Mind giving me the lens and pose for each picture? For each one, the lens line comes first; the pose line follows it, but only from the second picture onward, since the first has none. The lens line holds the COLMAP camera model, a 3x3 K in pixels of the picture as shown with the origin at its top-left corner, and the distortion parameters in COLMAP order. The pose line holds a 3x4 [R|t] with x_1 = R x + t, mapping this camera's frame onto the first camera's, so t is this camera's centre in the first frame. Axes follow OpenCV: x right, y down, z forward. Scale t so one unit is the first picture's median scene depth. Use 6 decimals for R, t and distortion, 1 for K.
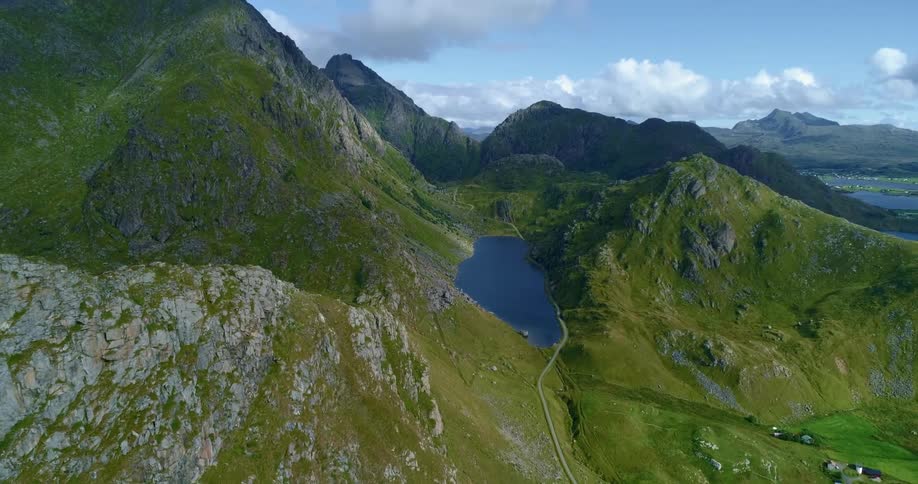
lens RADIAL K [[638.6, 0, 455.9], [0, 638.6, 239.3], [0, 0, 1]] dist [-0.003828, 0.001677]
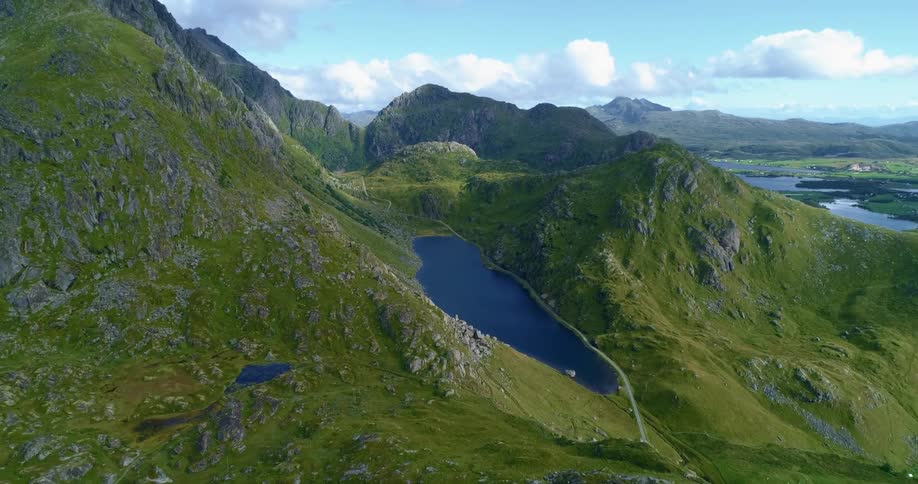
lens RADIAL K [[638.6, 0, 455.9], [0, 638.6, 239.3], [0, 0, 1]] dist [-0.003828, 0.001677]
pose [[0.971895, -0.043521, 0.231357, -0.168008], [0.038090, 0.998885, 0.027893, -0.038515], [-0.232313, -0.018296, 0.972469, 0.210855]]
